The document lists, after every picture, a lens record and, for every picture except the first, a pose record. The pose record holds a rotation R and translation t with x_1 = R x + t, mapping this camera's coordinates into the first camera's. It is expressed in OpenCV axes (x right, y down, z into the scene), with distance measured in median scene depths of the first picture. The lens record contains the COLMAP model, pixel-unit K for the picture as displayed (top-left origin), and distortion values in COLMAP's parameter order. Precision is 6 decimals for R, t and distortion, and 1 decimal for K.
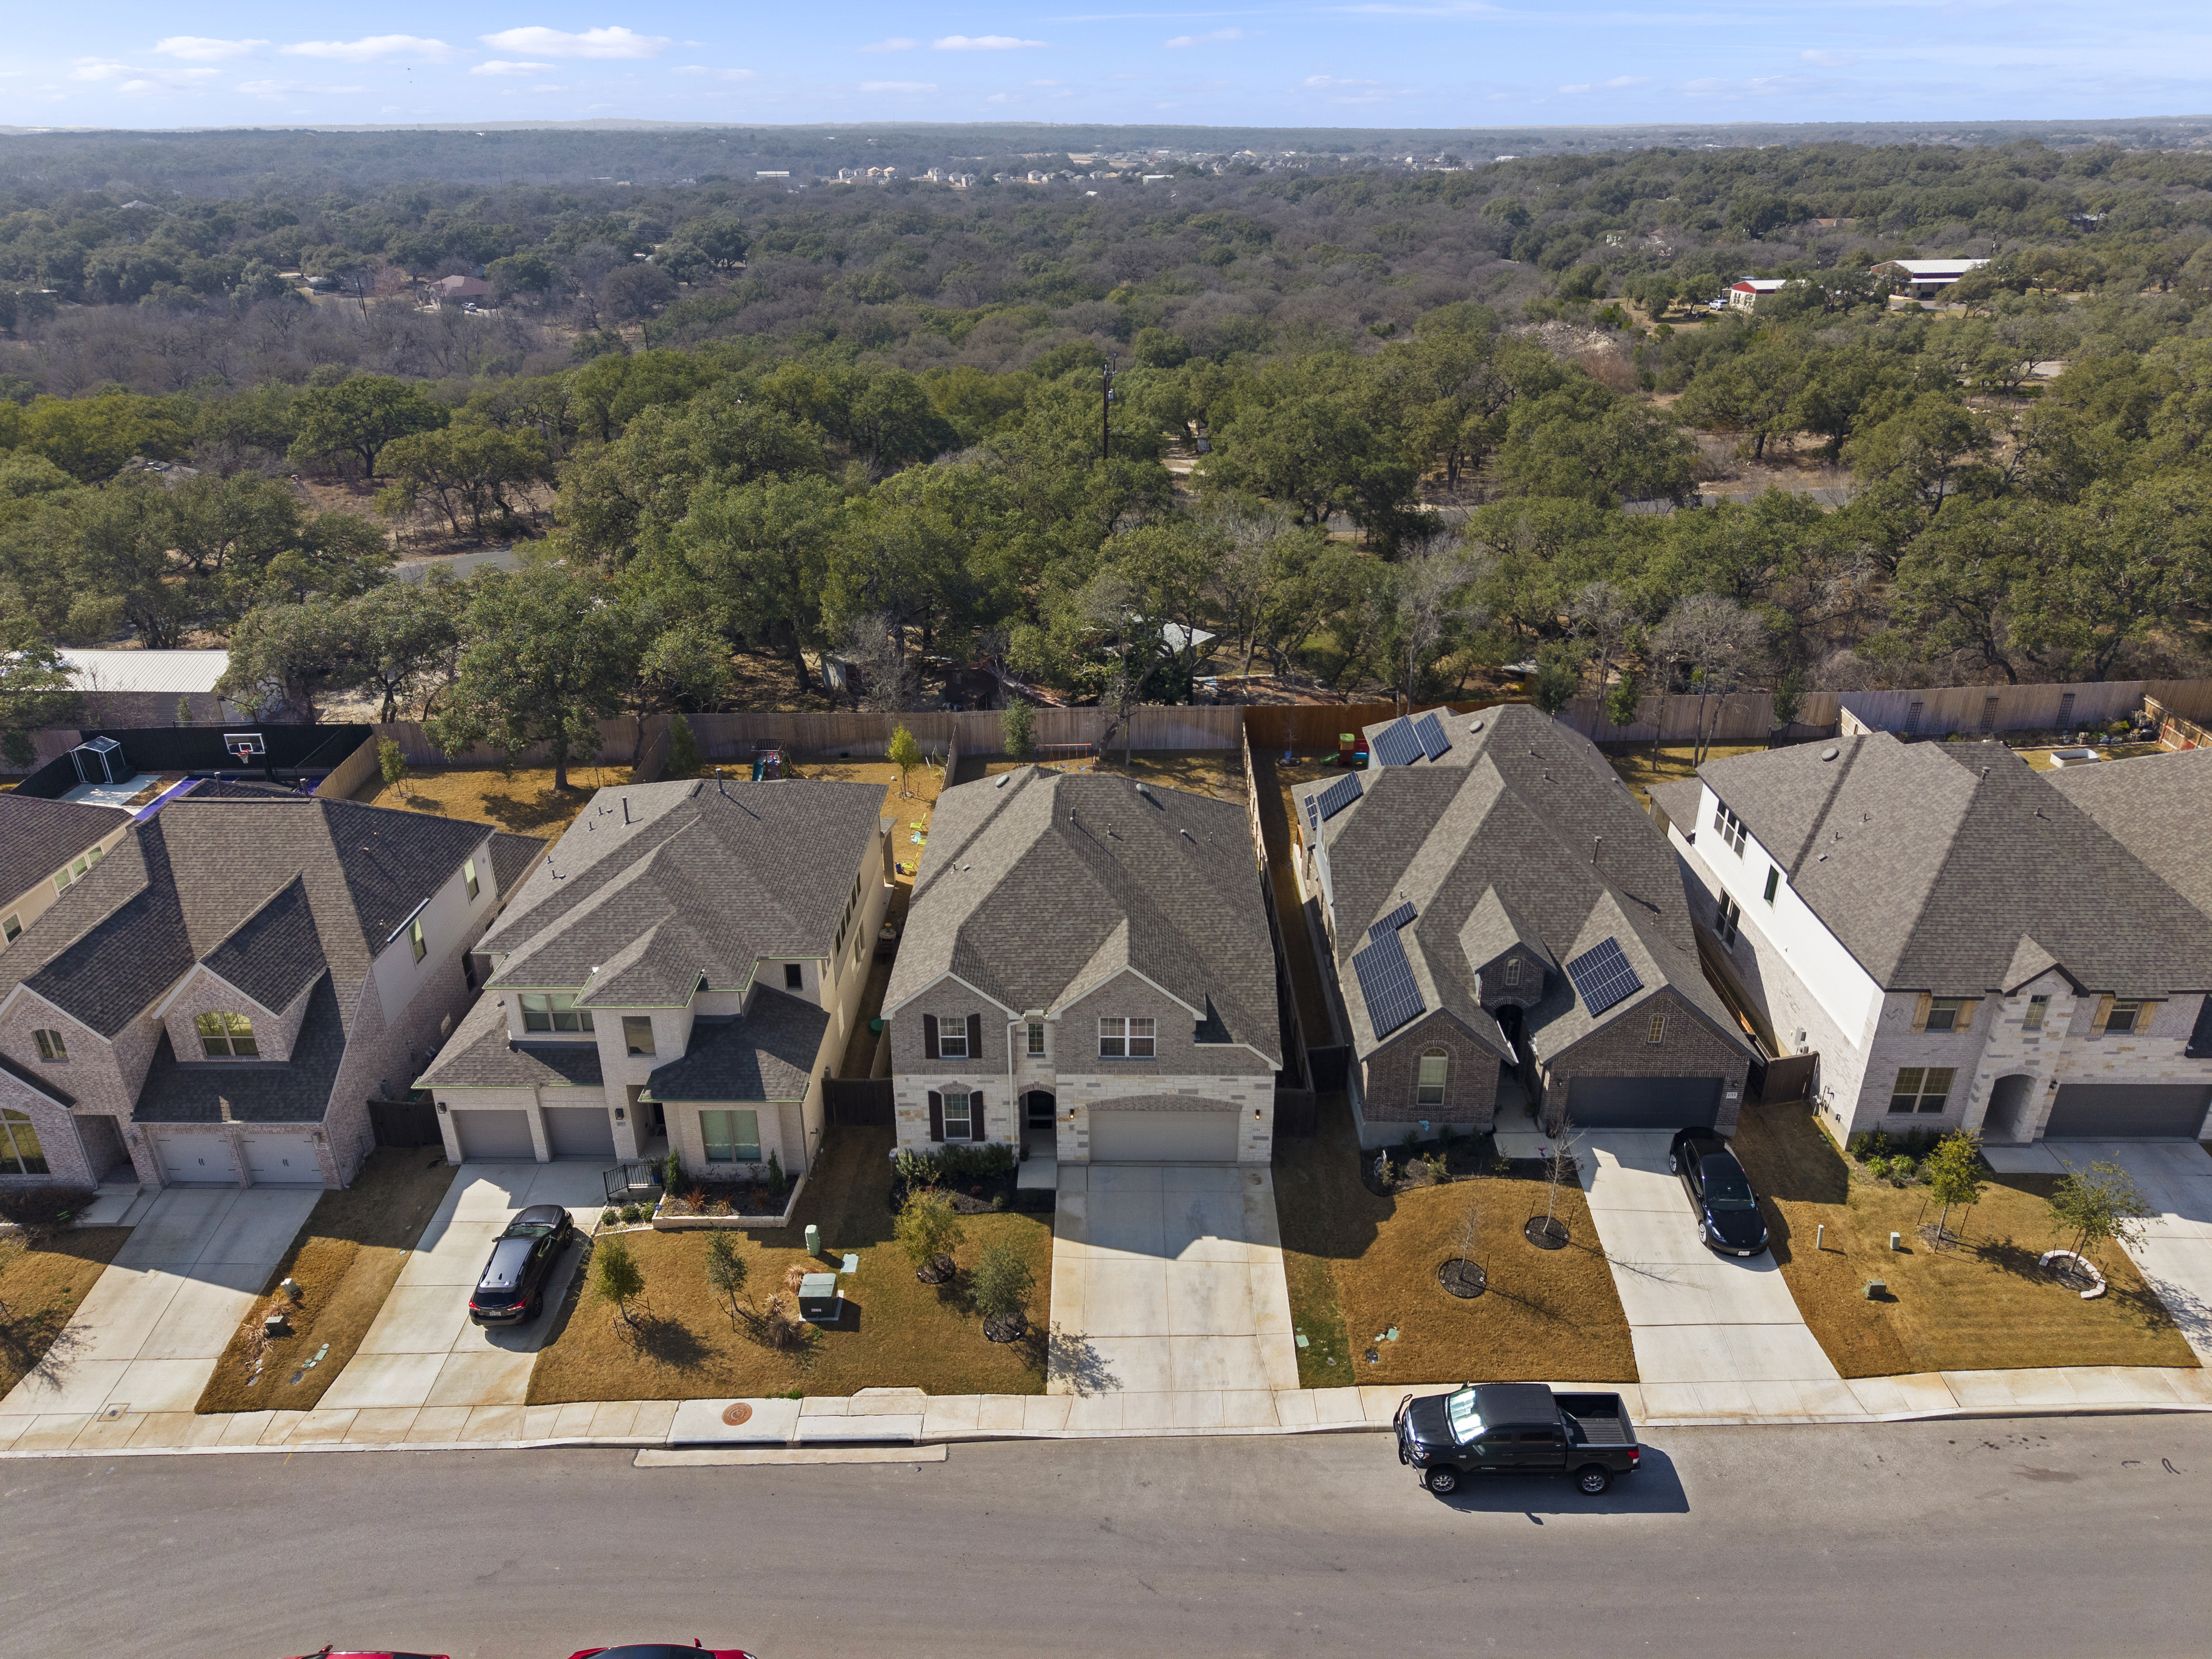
lens RADIAL K [[1469.3, 0, 1106.0], [0, 1469.3, 829.5], [0, 0, 1]] dist [0.034974, -0.035486]
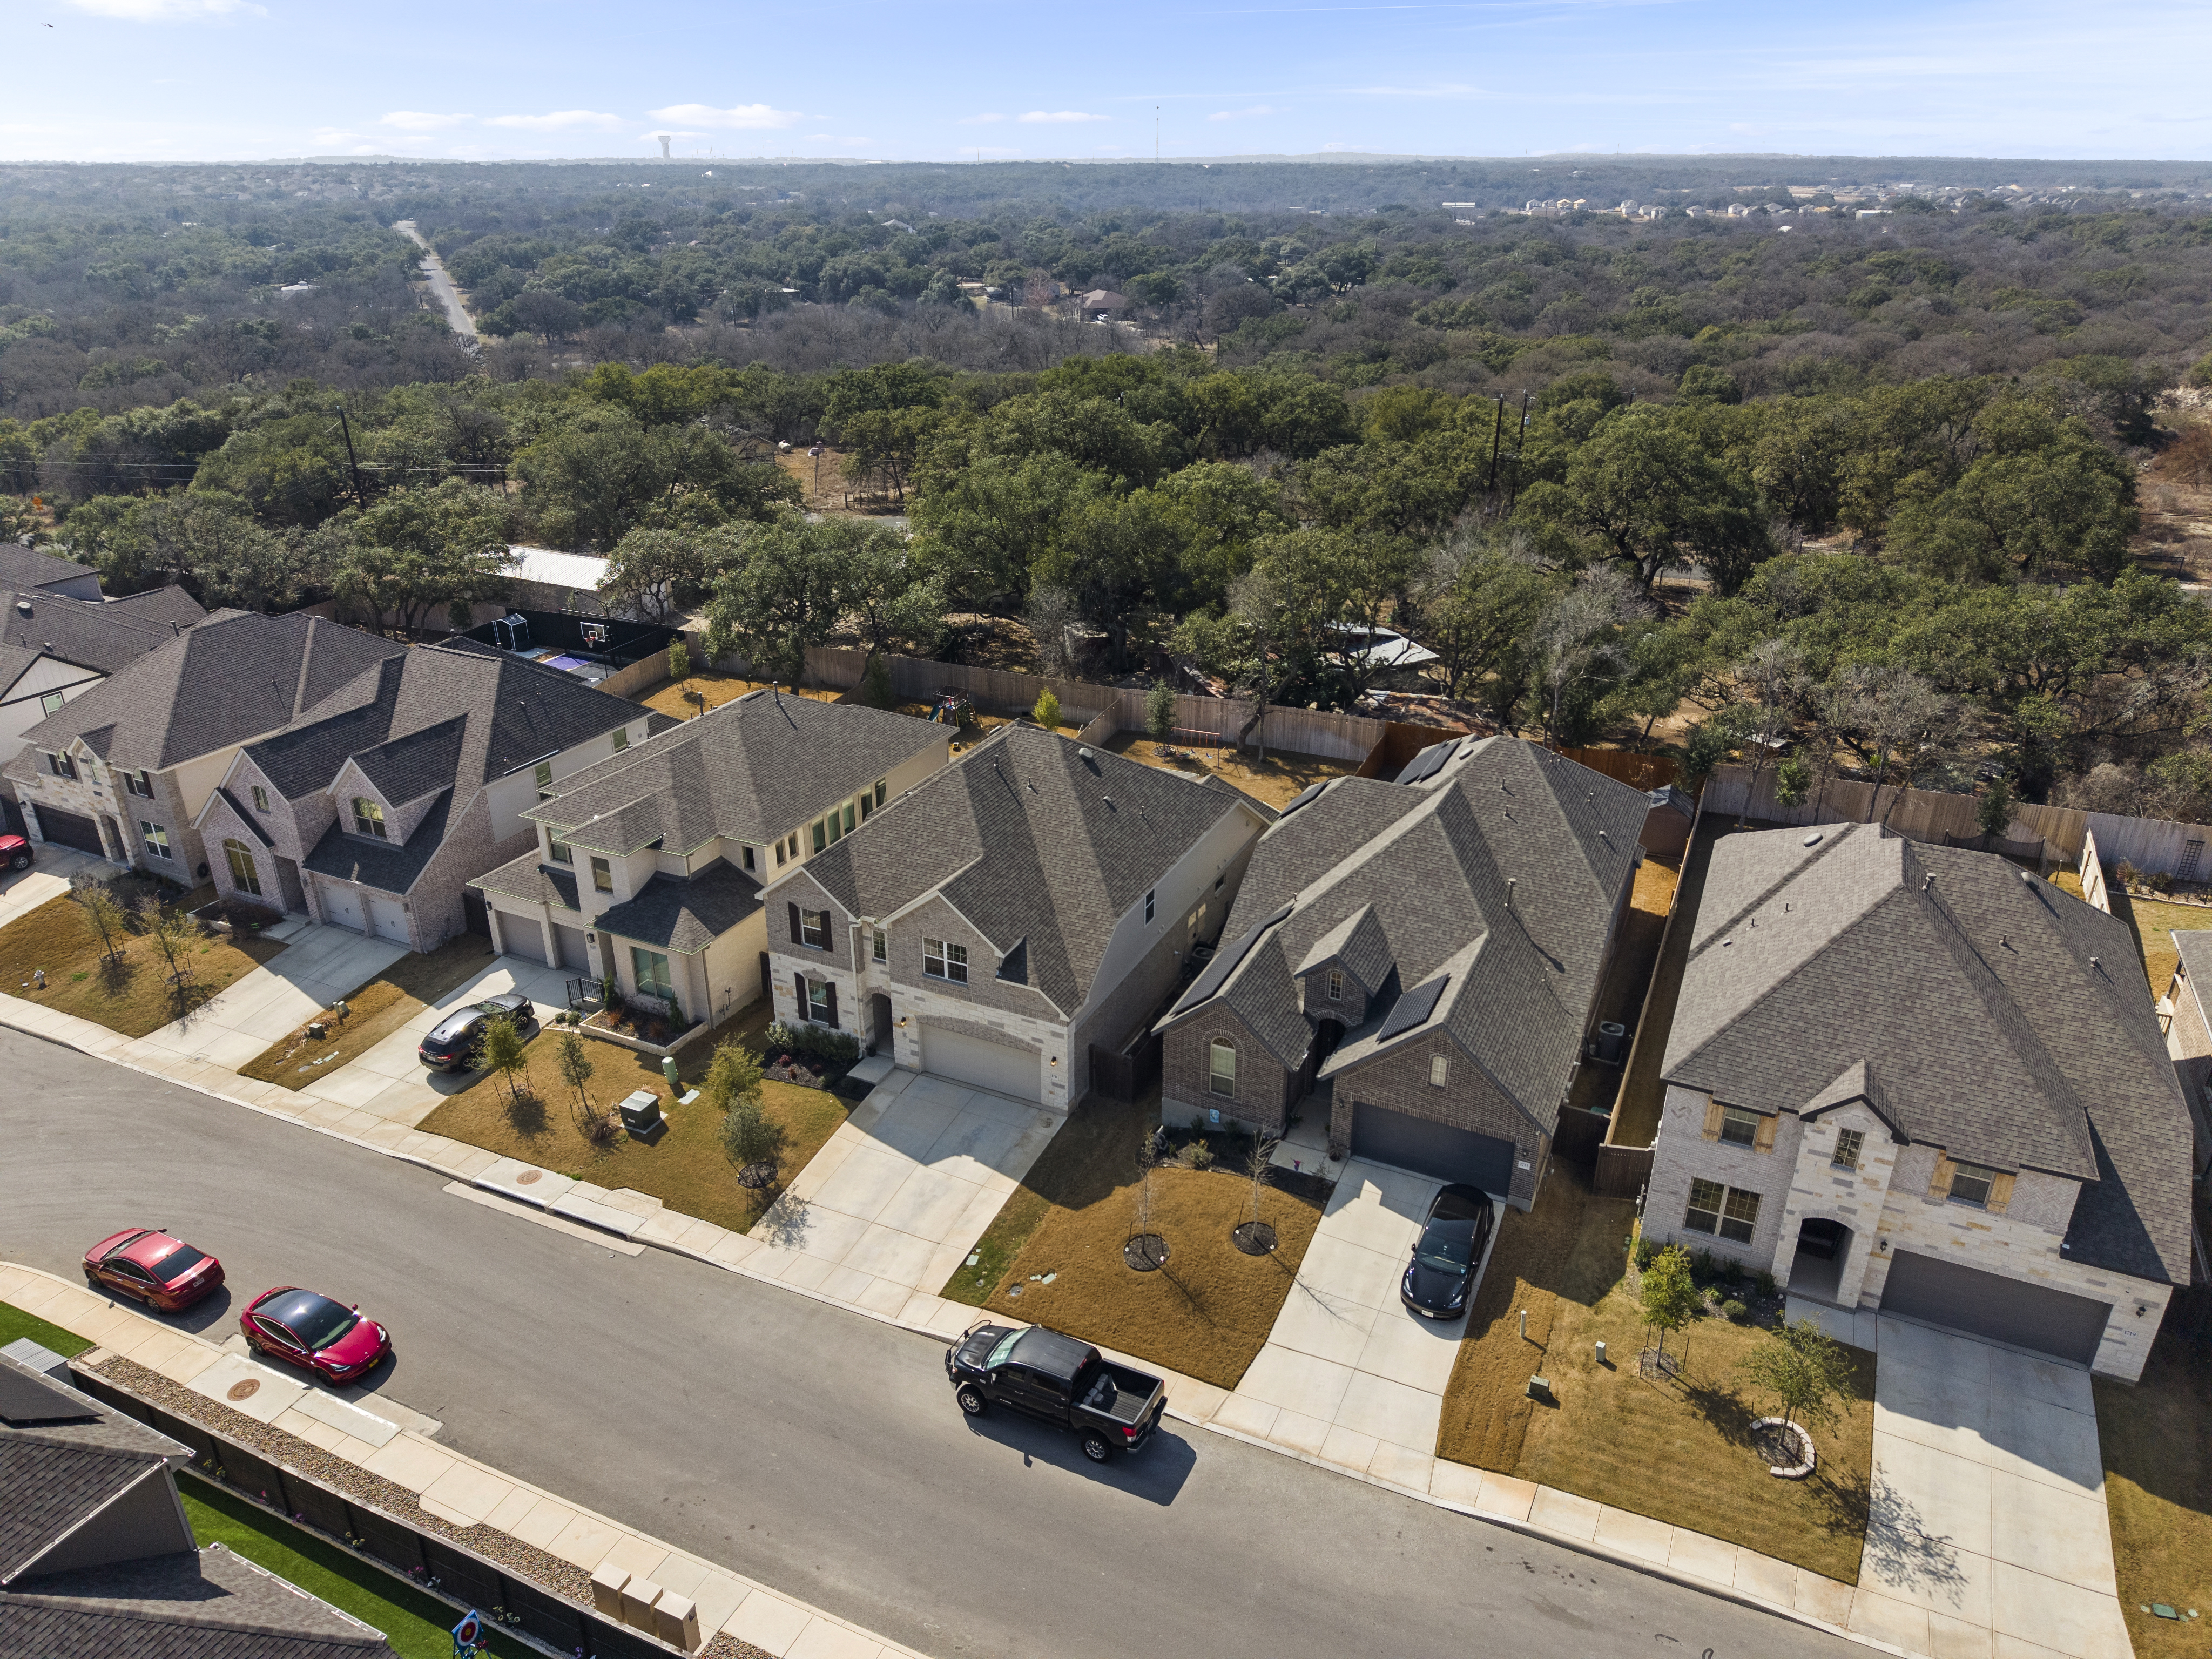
lens RADIAL K [[1459.2, 0, 1106.0], [0, 1459.2, 829.5], [0, 0, 1]] dist [0.053795, -0.076064]
pose [[0.906952, 0.176775, -0.382345, 0.509747], [-0.182935, 0.982911, 0.020508, 0.002672], [0.379437, 0.051345, 0.923792, 0.042298]]
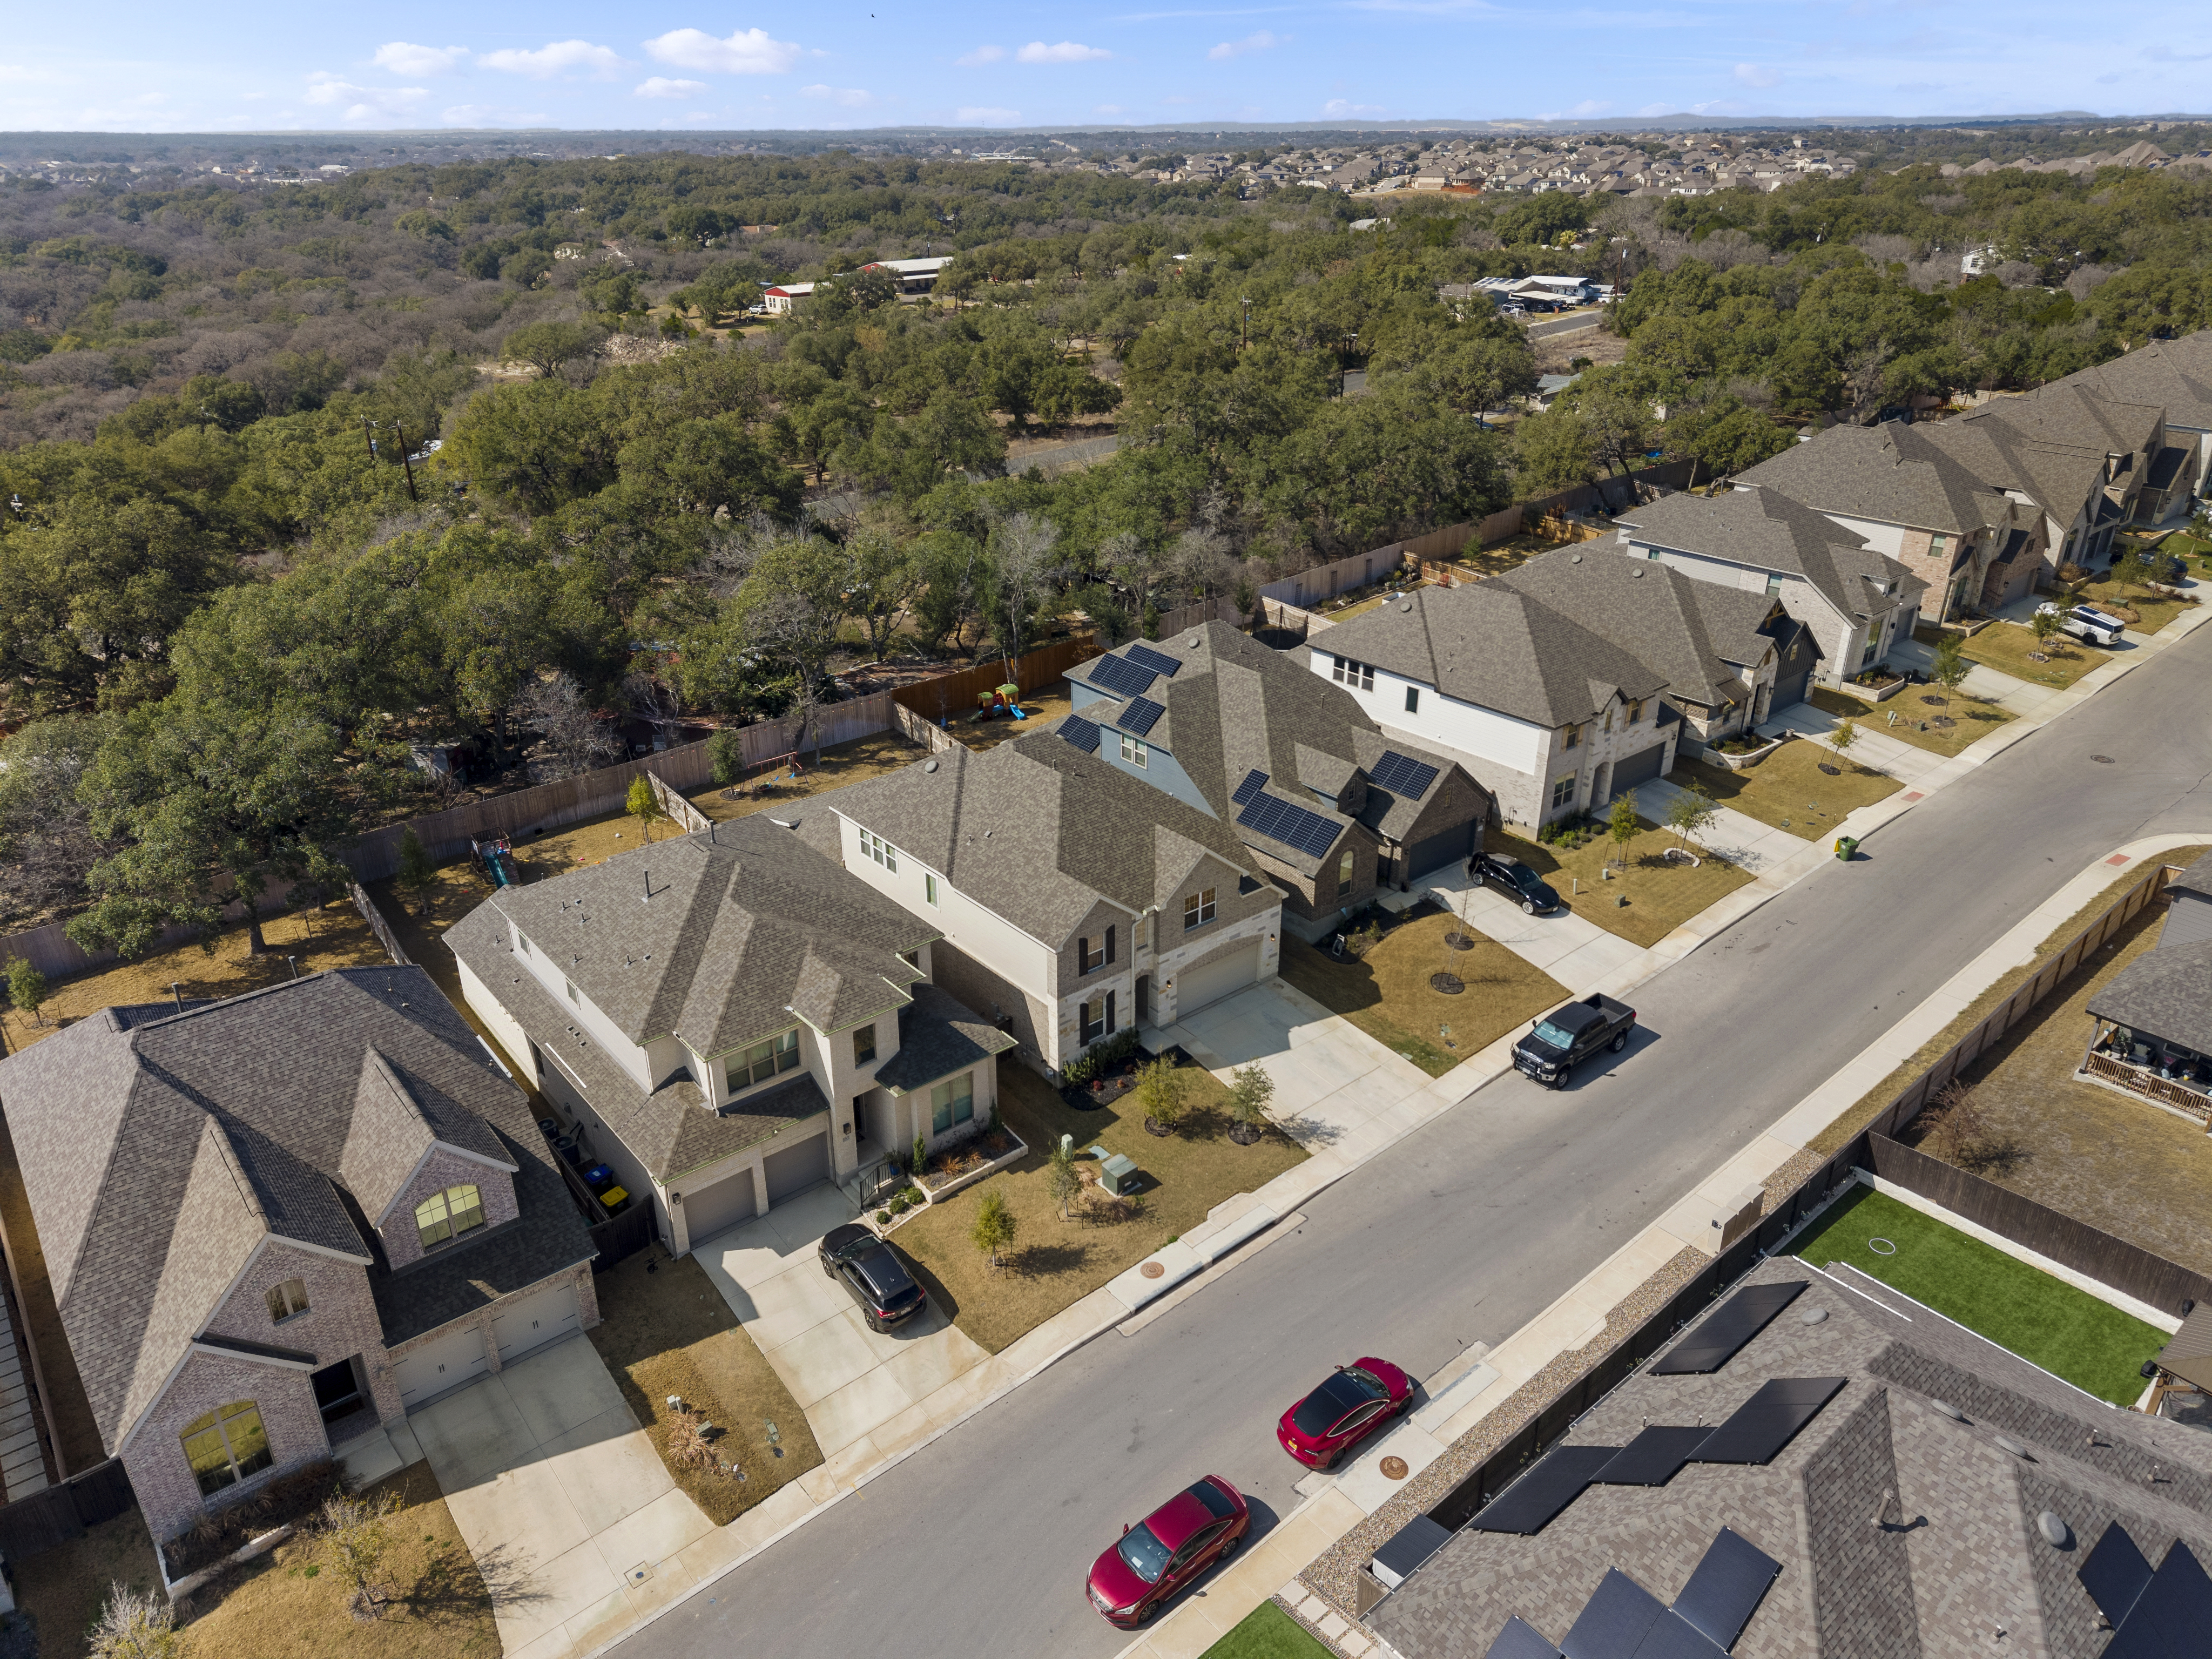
lens RADIAL K [[1459.2, 0, 1106.0], [0, 1459.2, 829.5], [0, 0, 1]] dist [0.053795, -0.076064]
pose [[0.764003, -0.273634, 0.584315, -0.759886], [0.275016, 0.957336, 0.088731, -0.058224], [-0.583666, 0.092905, 0.806661, 0.016360]]
